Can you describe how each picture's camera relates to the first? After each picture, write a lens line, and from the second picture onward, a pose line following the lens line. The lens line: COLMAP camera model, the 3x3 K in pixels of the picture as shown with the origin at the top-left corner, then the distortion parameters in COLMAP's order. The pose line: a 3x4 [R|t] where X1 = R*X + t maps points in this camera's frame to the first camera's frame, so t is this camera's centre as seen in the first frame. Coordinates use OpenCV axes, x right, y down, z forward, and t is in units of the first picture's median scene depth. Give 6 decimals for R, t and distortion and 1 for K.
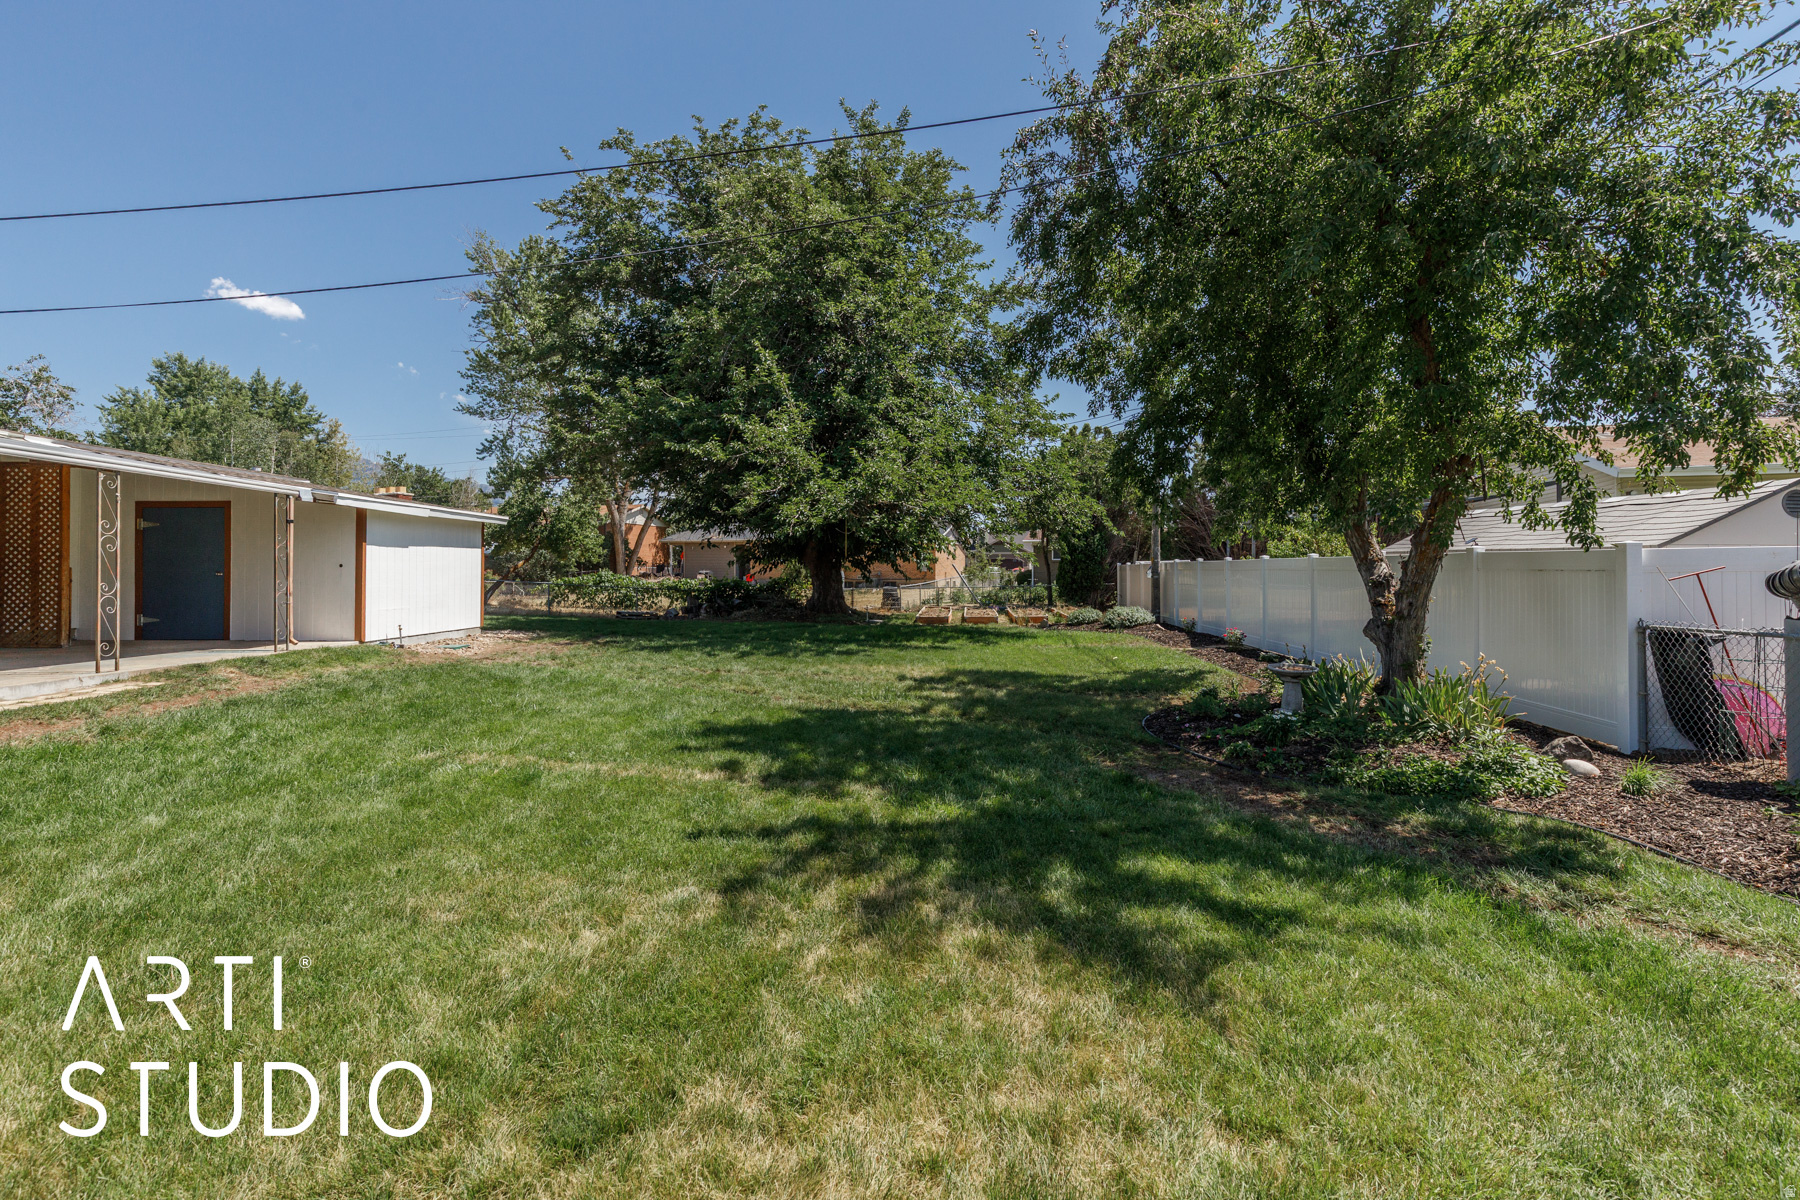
lens RADIAL K [[819.2, 0, 903.2], [0, 819.2, 561.8], [0, 0, 1]] dist [0.001596, 0.000040]
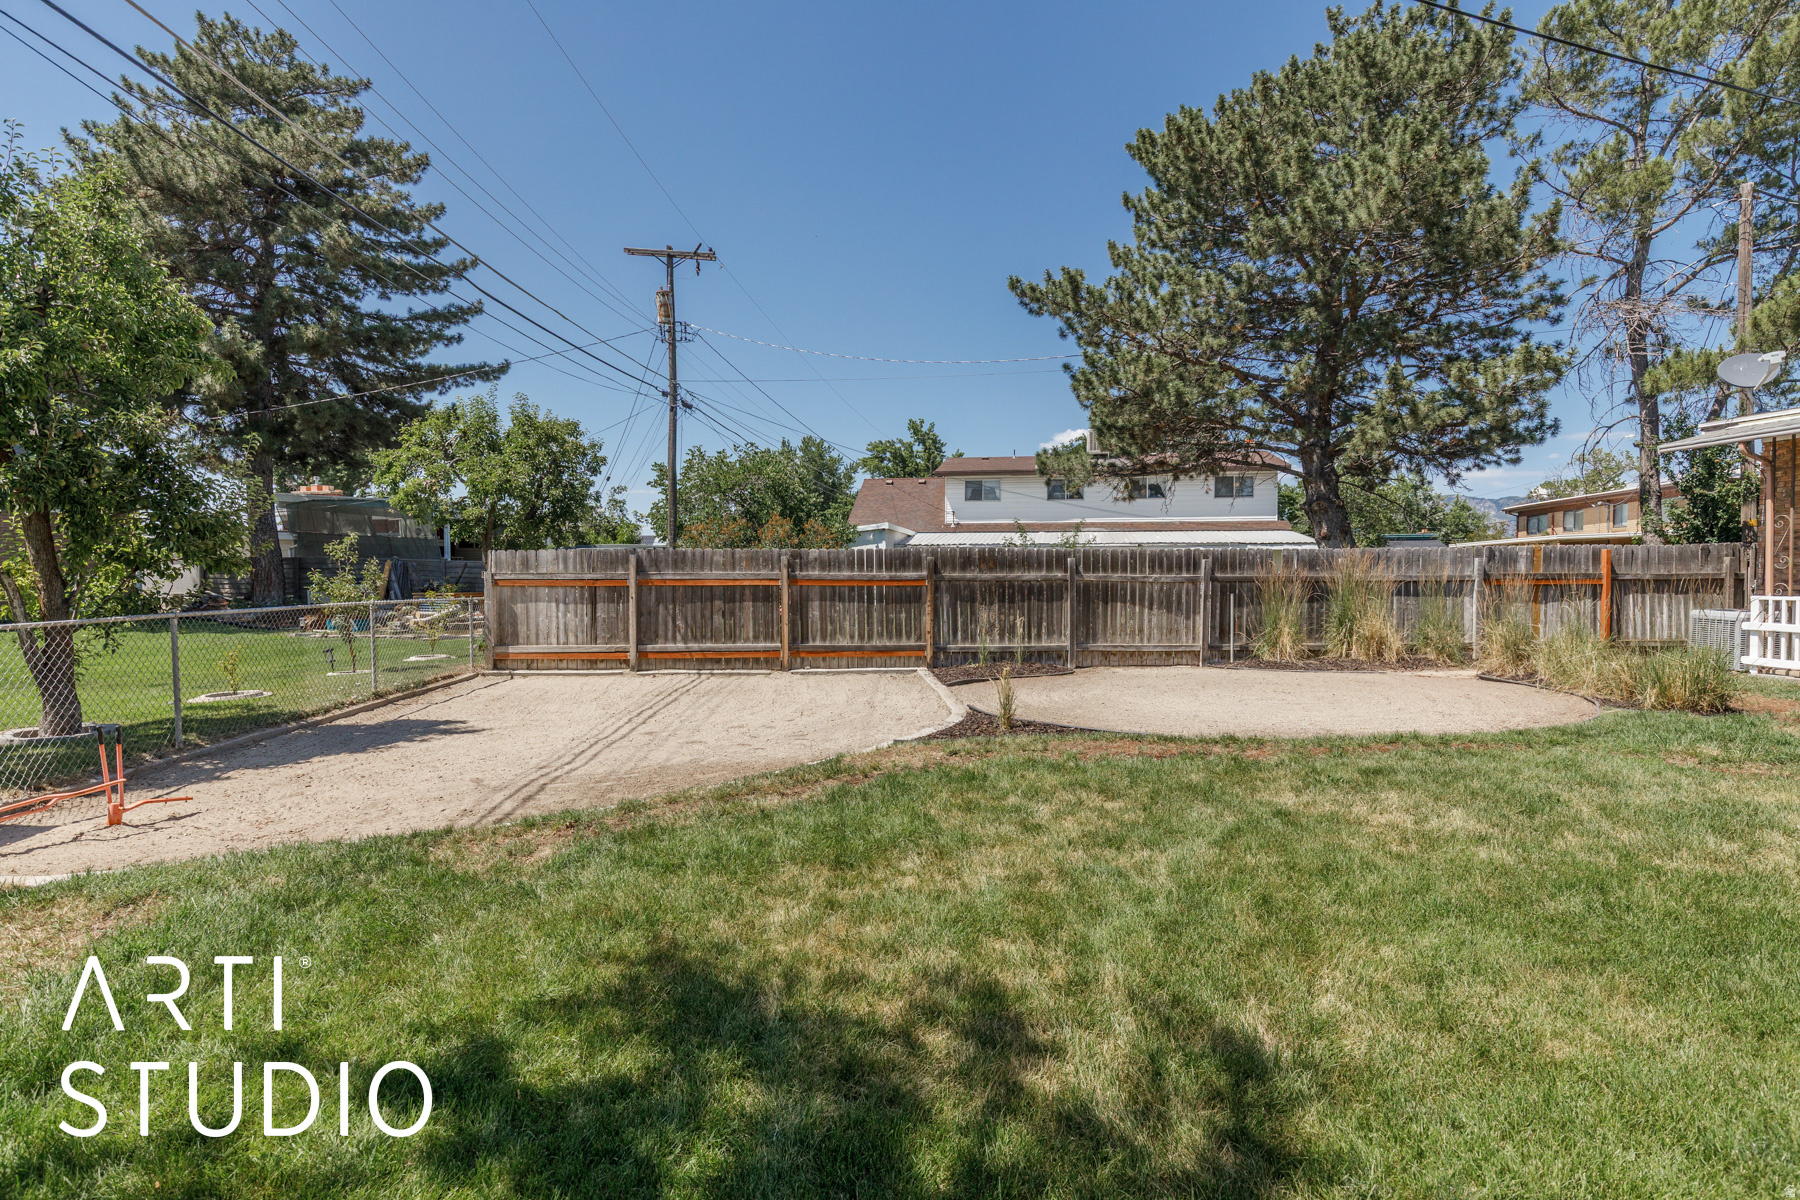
lens RADIAL K [[932.6, 0, 900.0], [0, 932.6, 600.0], [0, 0, 1]] dist [0.003723, 0.001038]
pose [[-0.993923, 0.005705, -0.109931, 0.044612], [0.004194, 0.999894, 0.013977, 0.014820], [0.109999, 0.013431, -0.993841, 0.538958]]
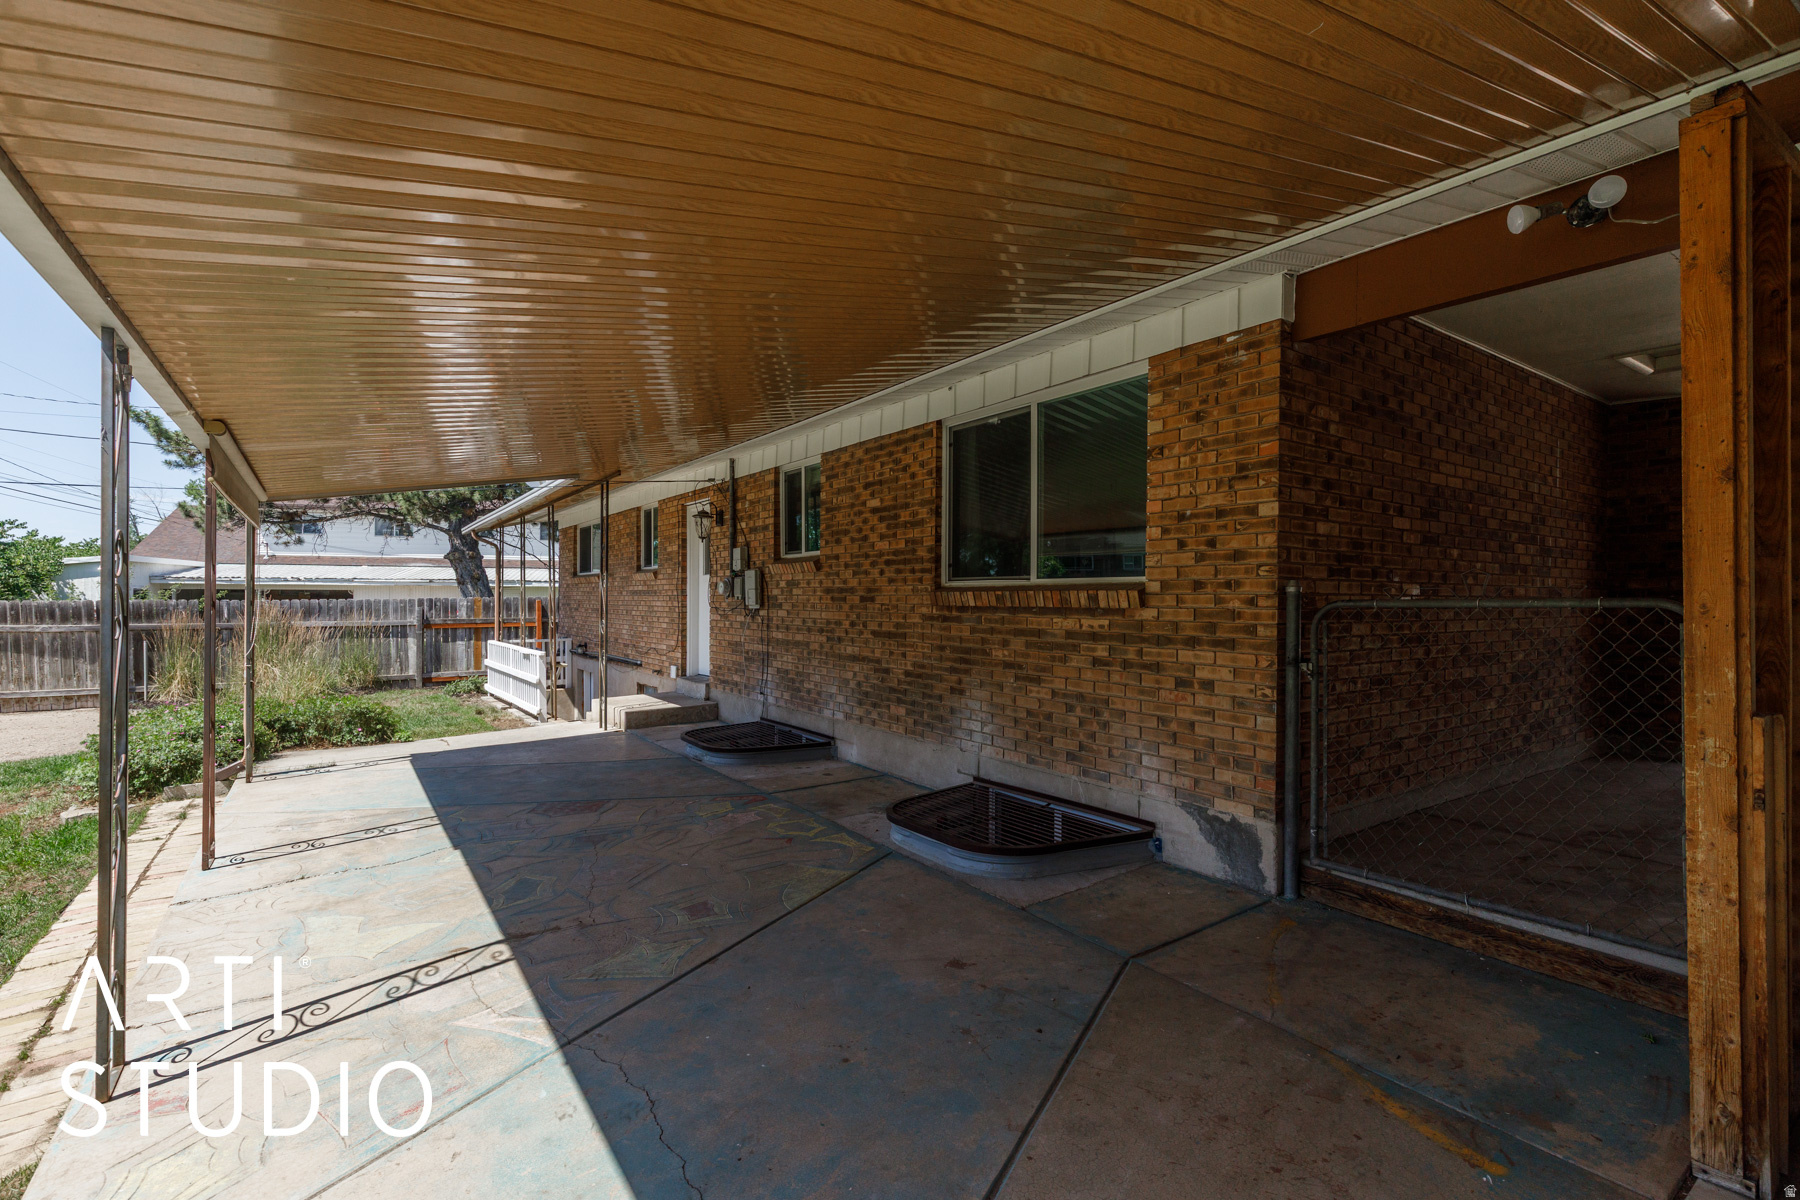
lens RADIAL K [[814.3, 0, 902.1], [0, 814.3, 606.9], [0, 0, 1]] dist [0.005429, 0.000155]
pose [[-0.829414, 0.006566, -0.558596, -0.726860], [0.007274, 0.999973, 0.000955, -0.015918], [0.558587, -0.003271, -0.829440, 0.963882]]
